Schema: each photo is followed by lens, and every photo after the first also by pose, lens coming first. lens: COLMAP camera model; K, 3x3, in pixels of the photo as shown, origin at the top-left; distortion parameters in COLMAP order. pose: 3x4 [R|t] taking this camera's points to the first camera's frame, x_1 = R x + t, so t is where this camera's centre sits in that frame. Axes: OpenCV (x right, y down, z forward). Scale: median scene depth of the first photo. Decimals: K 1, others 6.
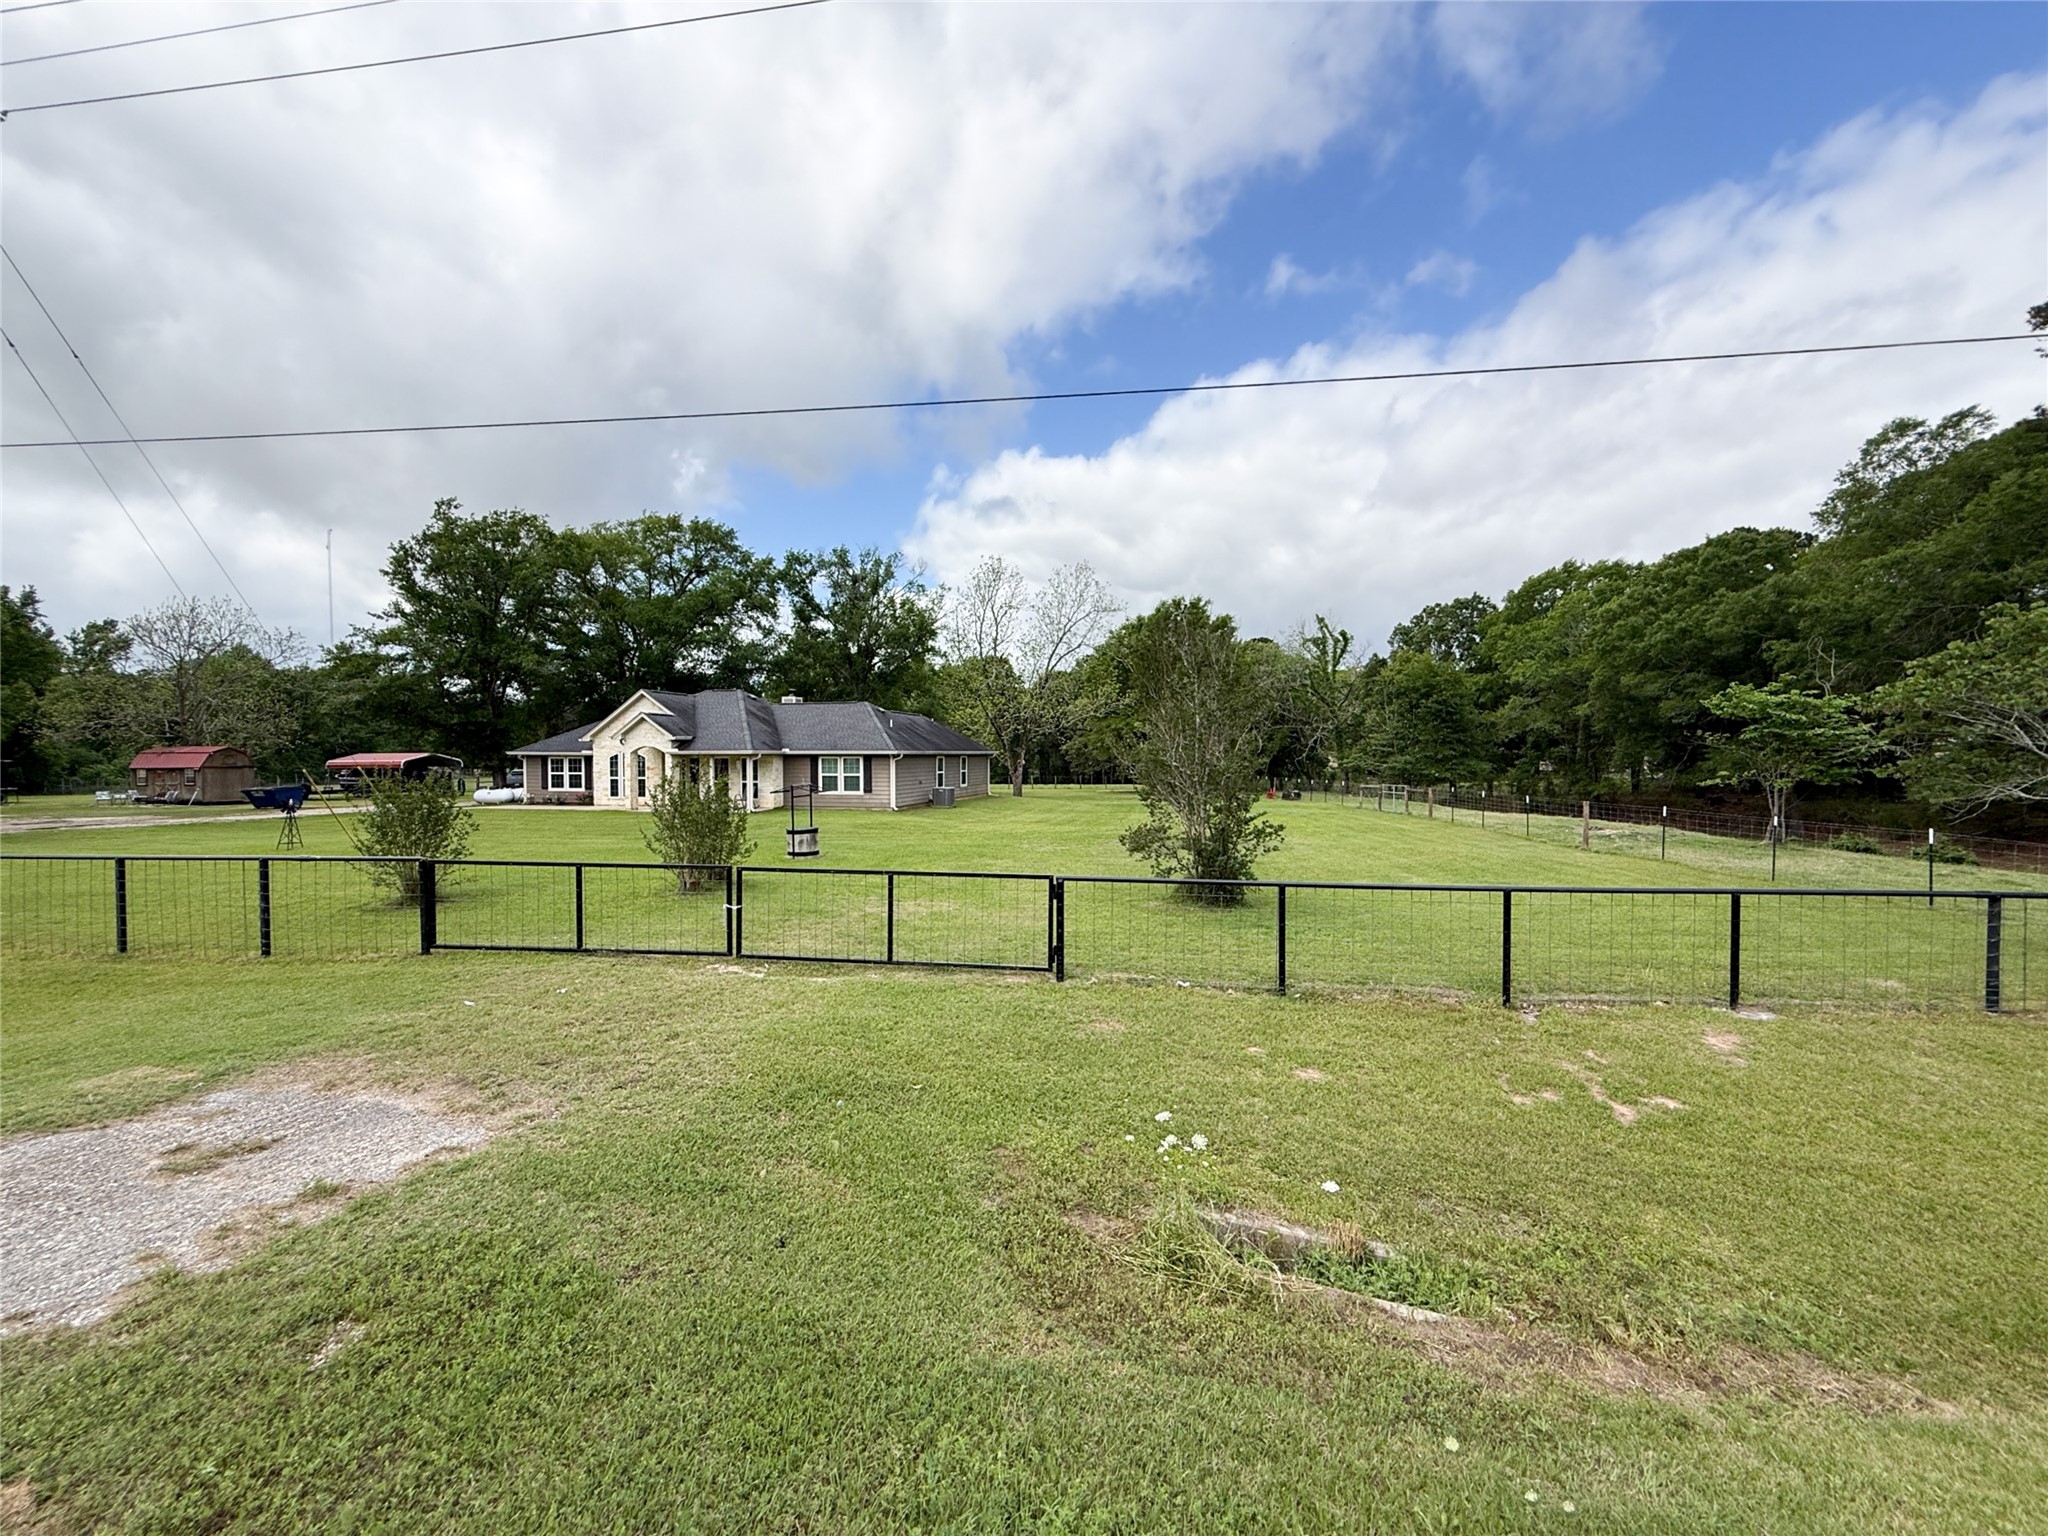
lens RADIAL K [[815.5, 0, 1025.1], [0, 815.5, 760.6], [0, 0, 1]] dist [0.001024, -0.000219]
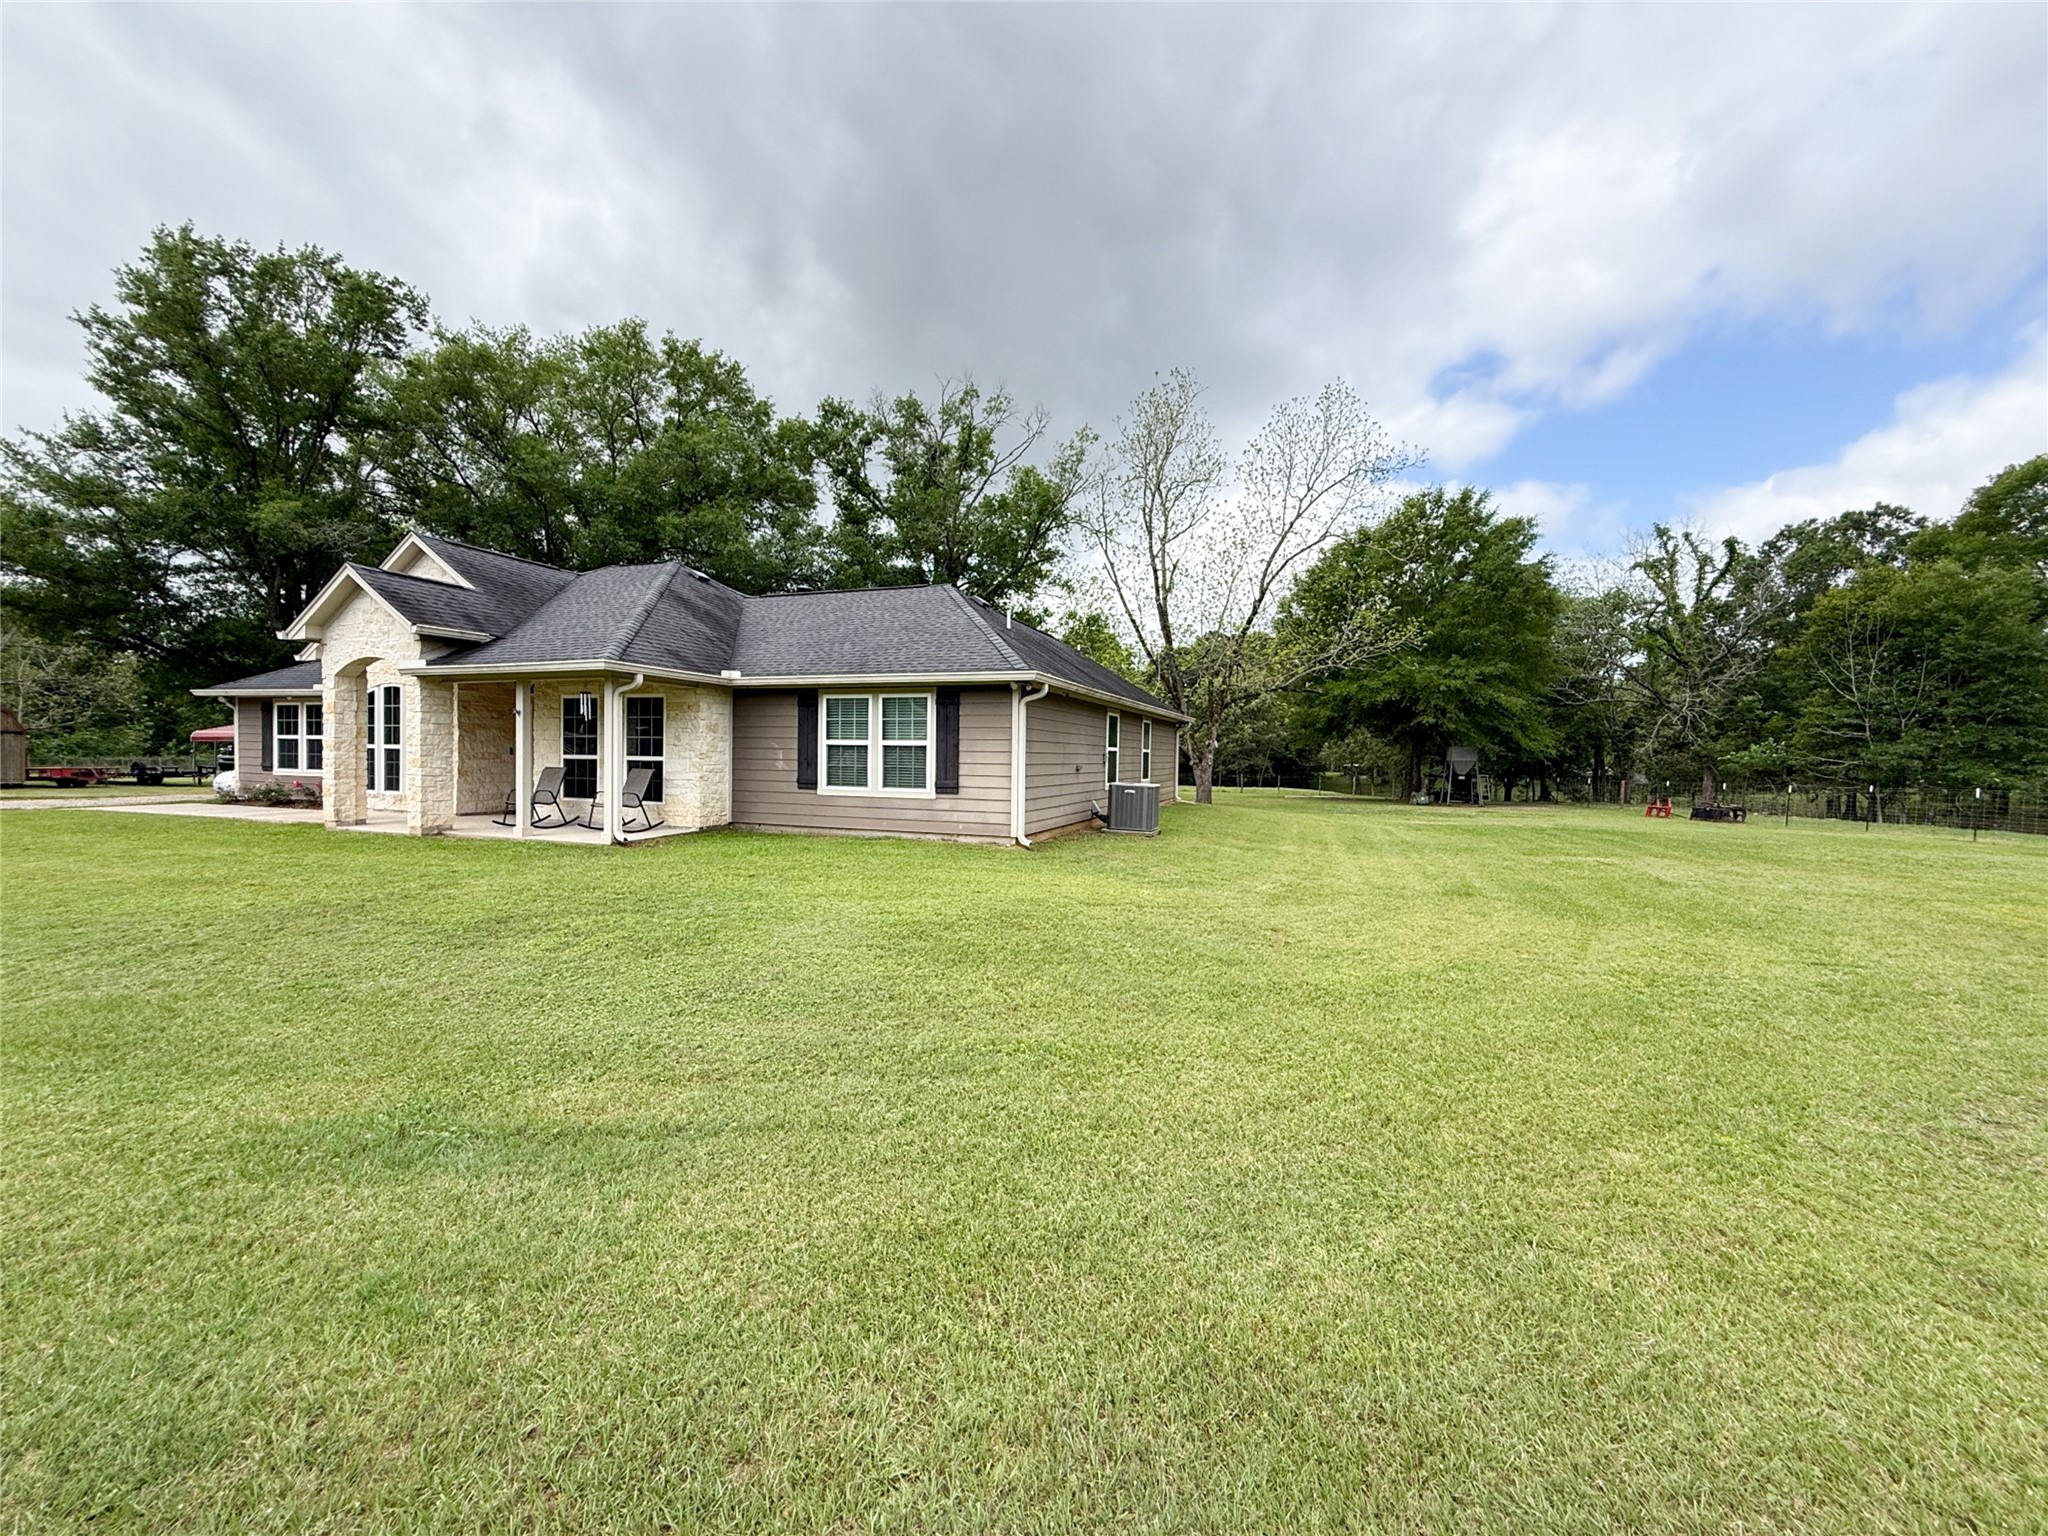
lens RADIAL K [[815.5, 0, 1023.1], [0, 815.5, 773.4], [0, 0, 1]] dist [0.001024, -0.000219]
pose [[0.995124, 0.018180, -0.096945, -0.111824], [-0.016883, 0.999757, 0.014191, 0.022530], [0.097179, -0.012486, 0.995189, 0.578282]]
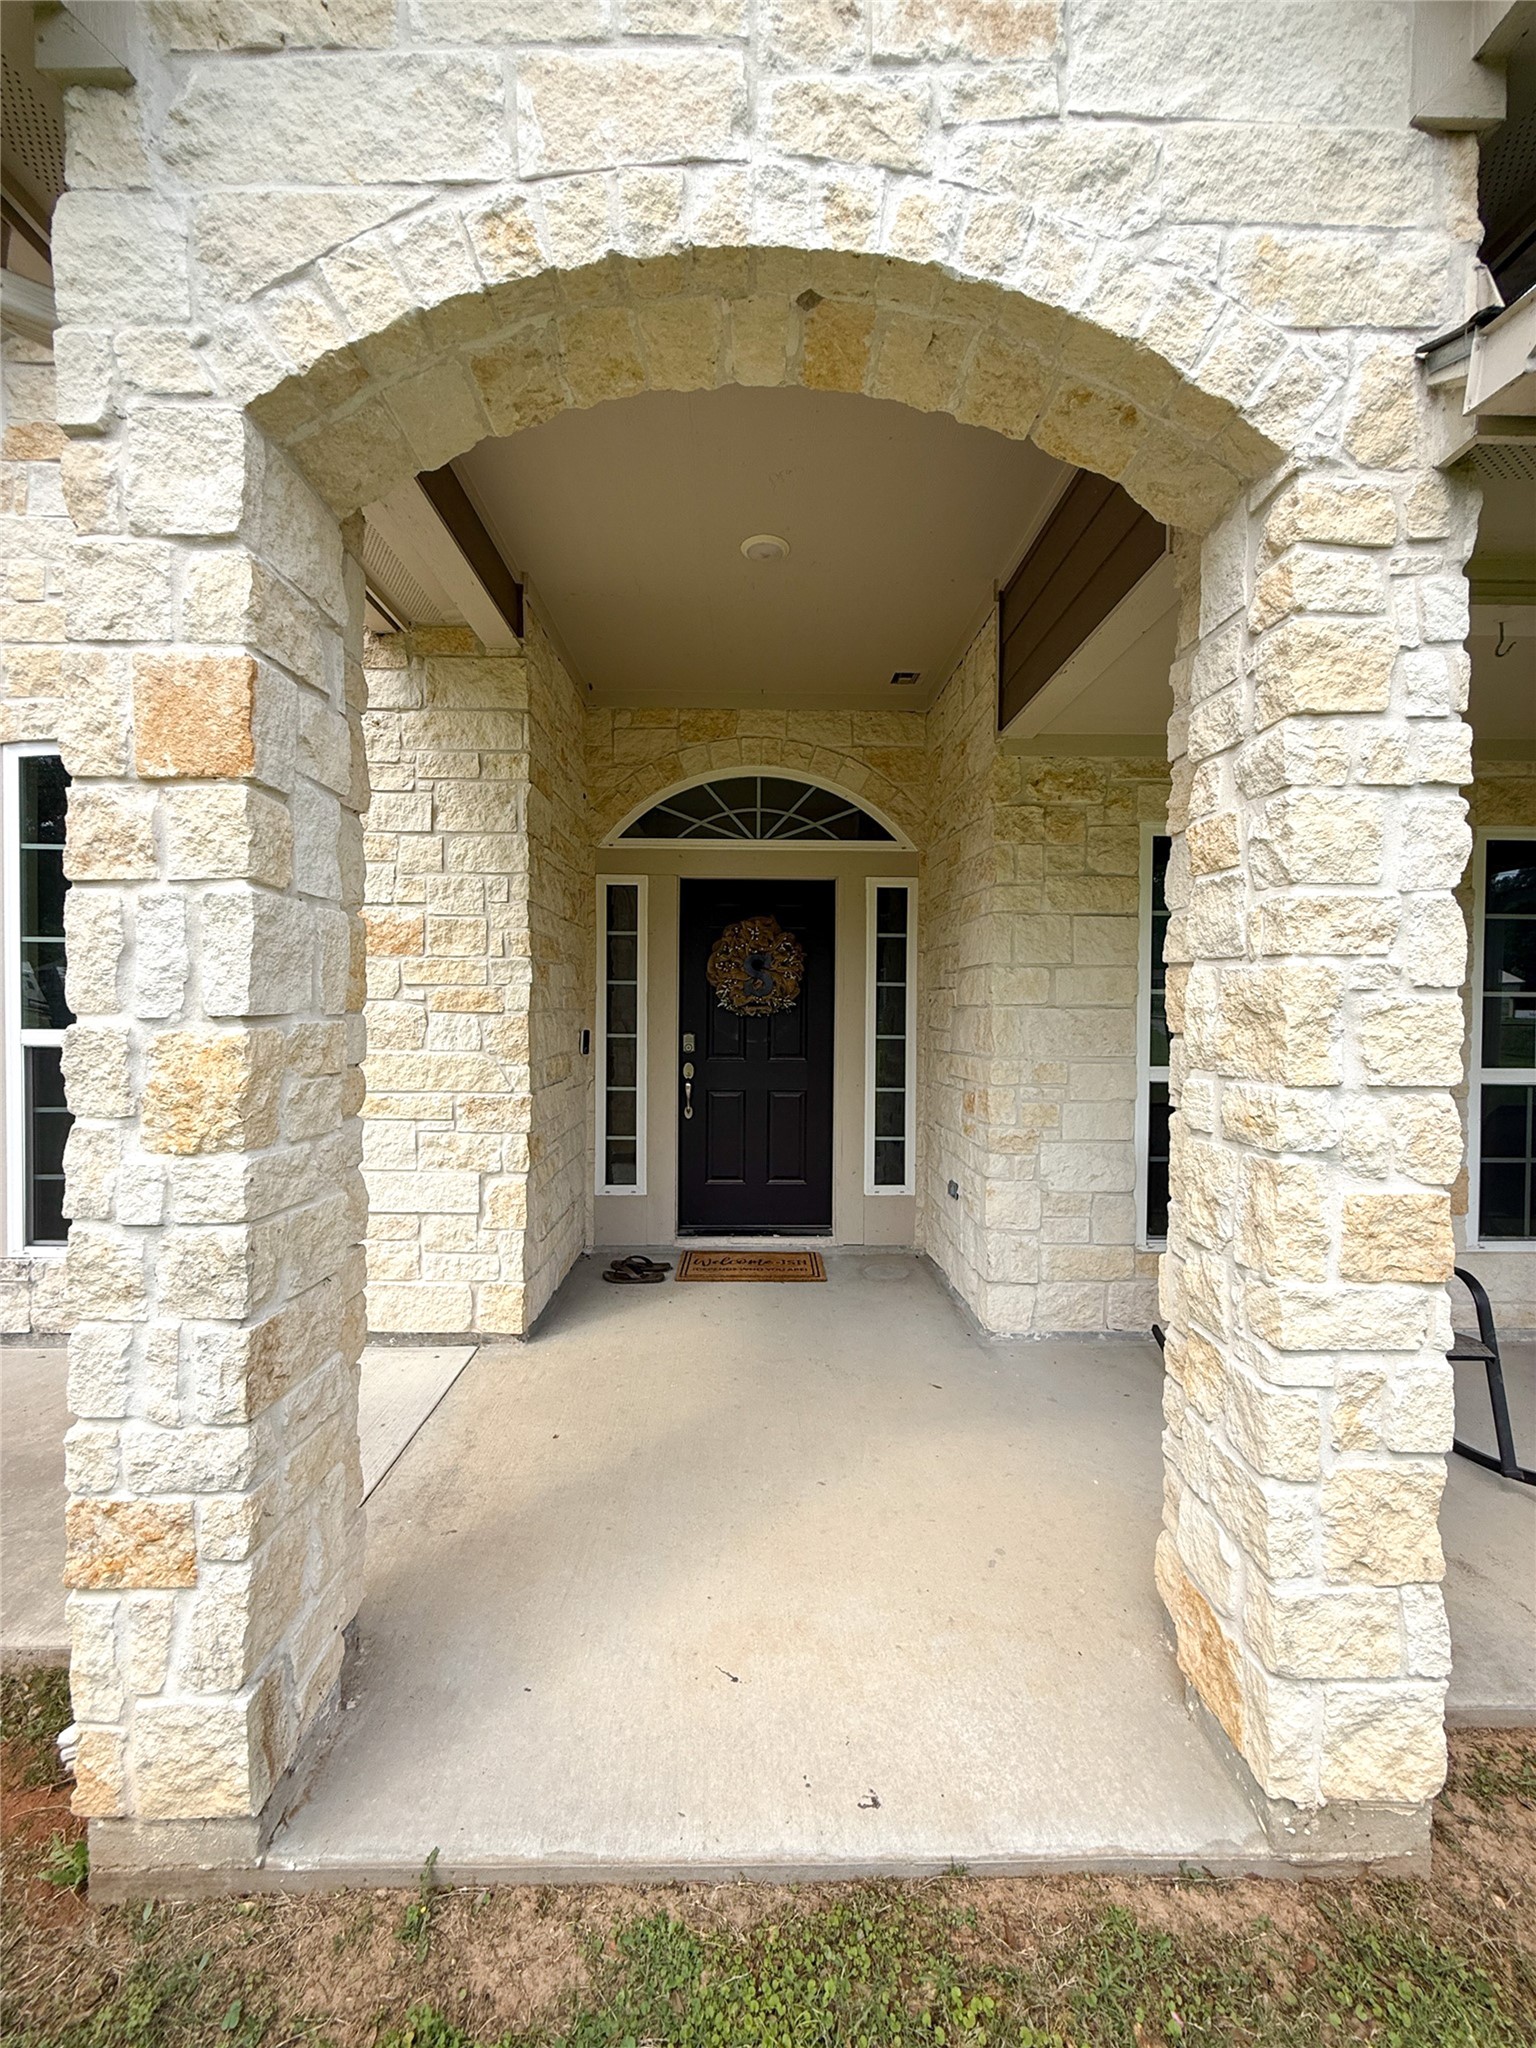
lens RADIAL K [[815.5, 0, 761.7], [0, 815.5, 1017.1], [0, 0, 1]] dist [0.001024, -0.000219]
pose [[0.963561, 0.003718, 0.267462, -0.417279], [-0.006560, 0.999931, 0.009732, 0.016835], [-0.267407, -0.011132, 0.963519, 0.846712]]
